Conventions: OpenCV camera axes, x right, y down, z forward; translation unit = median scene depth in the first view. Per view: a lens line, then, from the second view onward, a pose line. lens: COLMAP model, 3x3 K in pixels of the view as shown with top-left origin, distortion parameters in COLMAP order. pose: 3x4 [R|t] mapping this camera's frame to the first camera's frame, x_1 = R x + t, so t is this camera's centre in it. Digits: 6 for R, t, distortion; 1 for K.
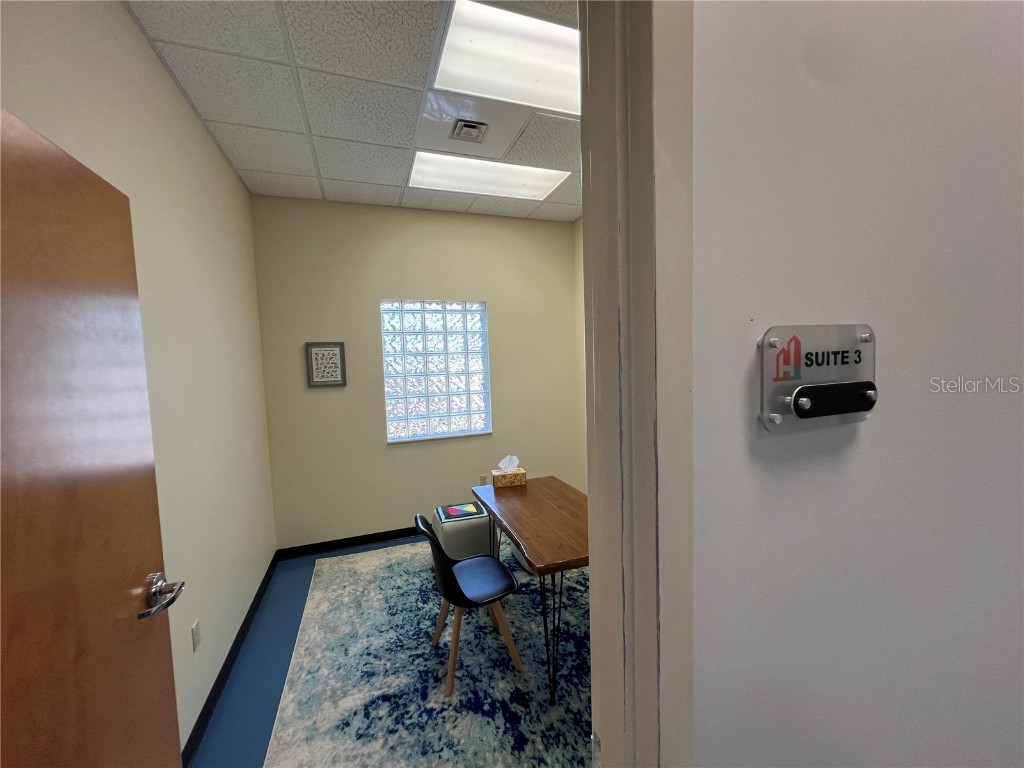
lens RADIAL K [[409.5, 0, 513.0], [0, 409.5, 376.1], [0, 0, 1]] dist [-0.002646, 0.001451]
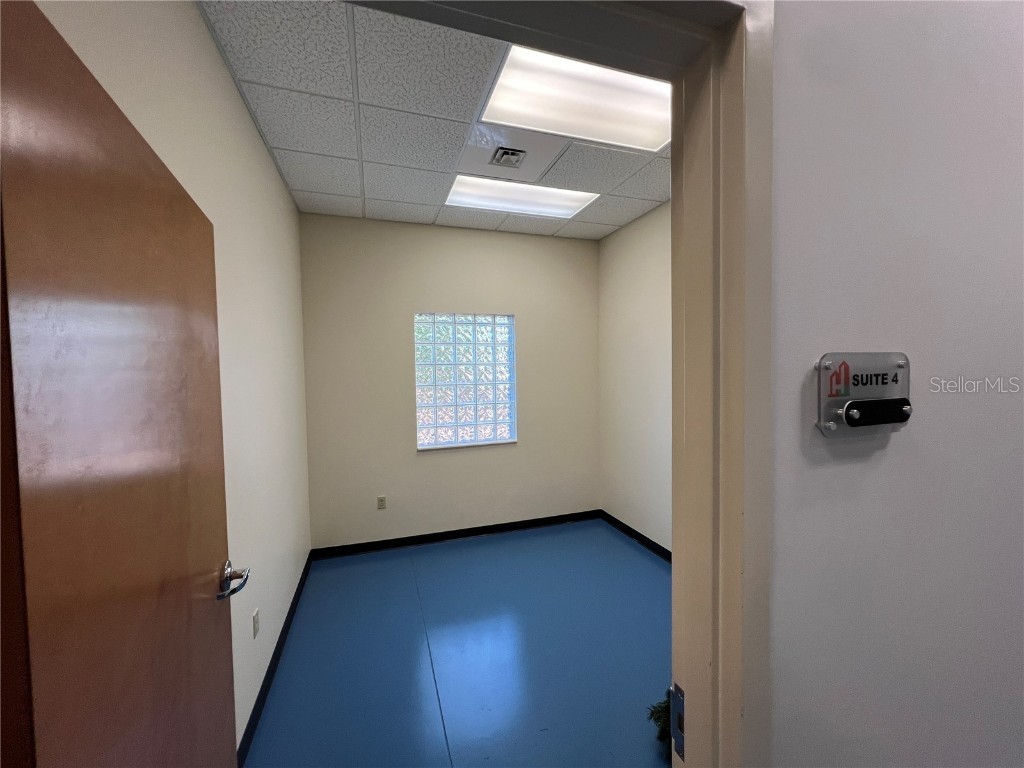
lens RADIAL K [[409.5, 0, 513.4], [0, 409.5, 377.4], [0, 0, 1]] dist [-0.002646, 0.001451]
pose [[0.999489, 0.018526, -0.026049, -0.053926], [-0.019147, 0.999534, -0.023790, 0.000183], [0.025596, 0.024276, 0.999378, -0.051569]]
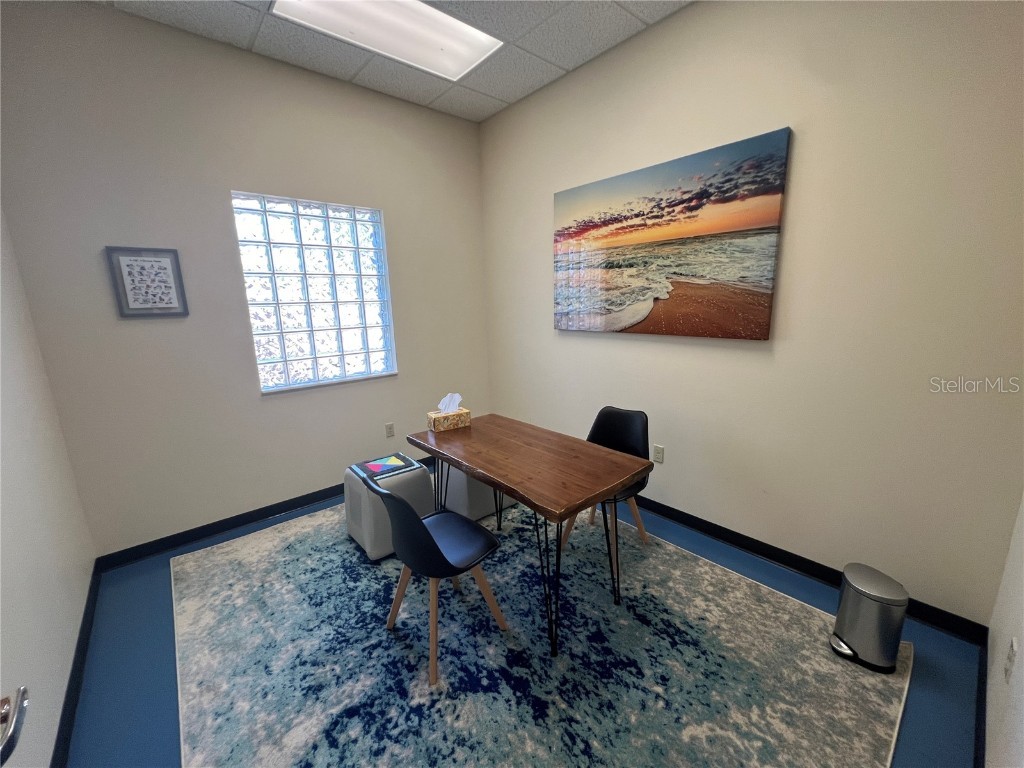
lens RADIAL K [[409.5, 0, 509.0], [0, 409.5, 378.2], [0, 0, 1]] dist [-0.002646, 0.001451]
pose [[0.932970, -0.058461, 0.355175, -0.203142], [0.011234, 0.990971, 0.133603, 0.056637], [-0.359779, -0.120657, 0.925203, 0.200946]]
